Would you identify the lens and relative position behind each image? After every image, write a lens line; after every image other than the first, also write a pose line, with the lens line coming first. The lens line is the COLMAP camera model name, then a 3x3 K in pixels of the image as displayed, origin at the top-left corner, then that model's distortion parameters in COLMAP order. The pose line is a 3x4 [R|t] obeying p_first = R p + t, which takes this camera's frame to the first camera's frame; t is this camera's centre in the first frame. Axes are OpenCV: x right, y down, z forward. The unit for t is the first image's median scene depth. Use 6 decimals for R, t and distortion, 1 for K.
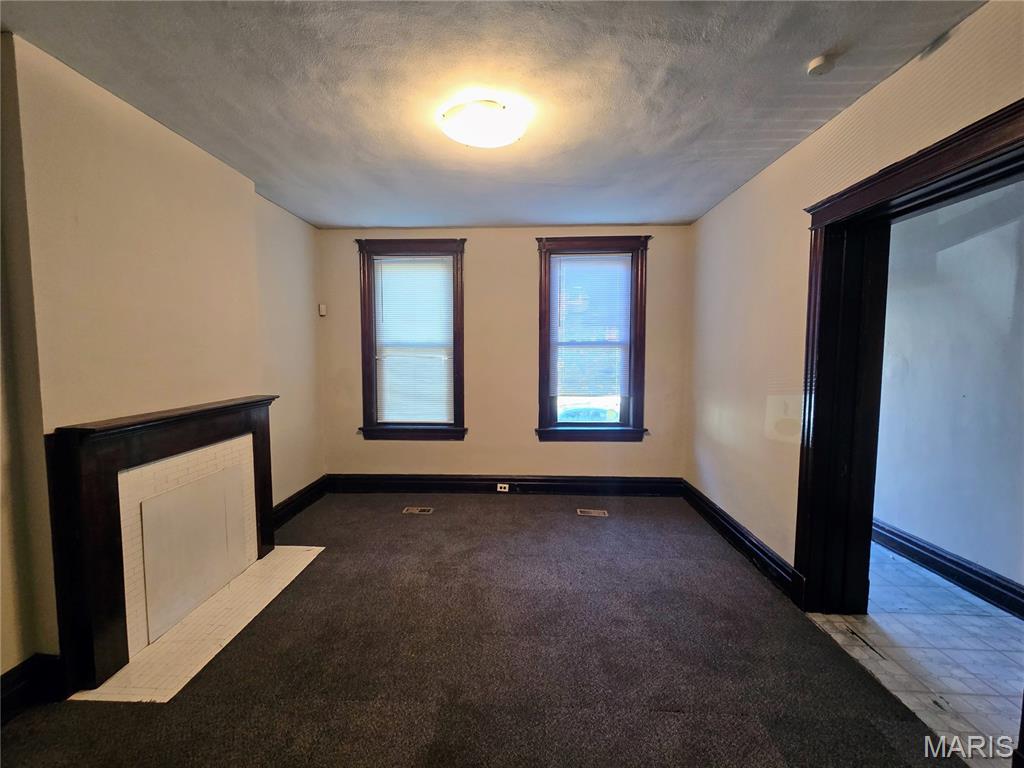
lens RADIAL K [[424.4, 0, 504.7], [0, 424.4, 384.3], [0, 0, 1]] dist [0.013426, 0.000027]
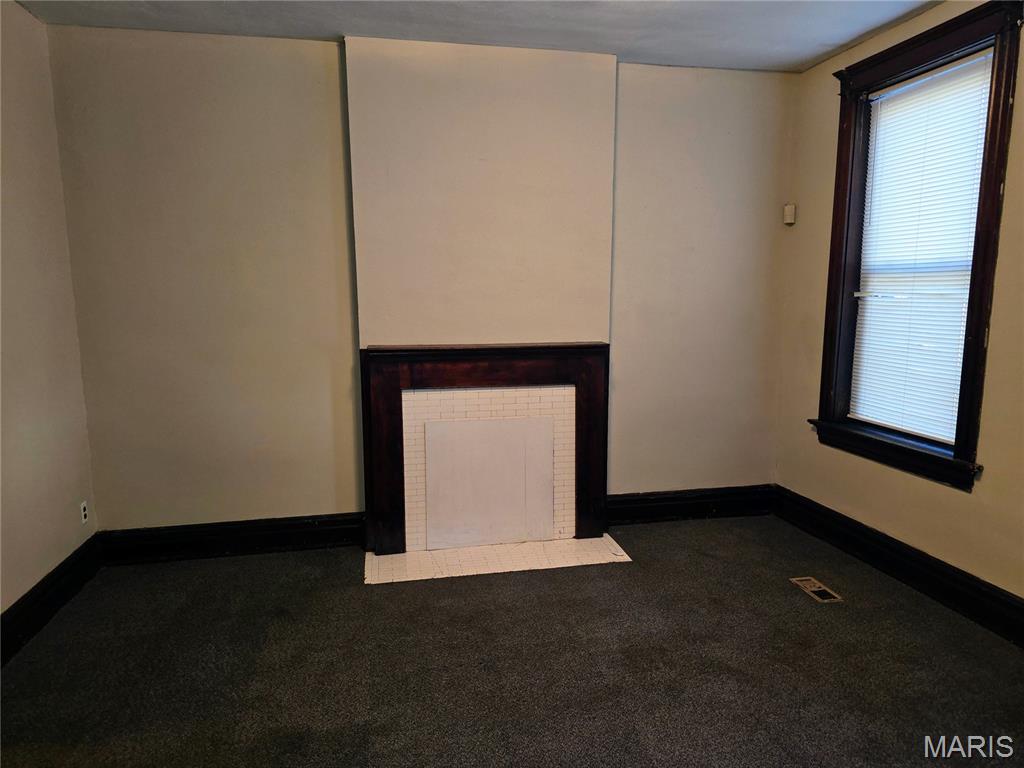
lens RADIAL K [[687.1, 0, 517.5], [0, 687.1, 400.7], [0, 0, 1]] dist [0.053480, -0.001215]
pose [[0.248420, 0.153132, -0.956472, 0.615196], [-0.072216, 0.987605, 0.139360, -0.032541], [0.965957, 0.034453, 0.256400, 0.519901]]
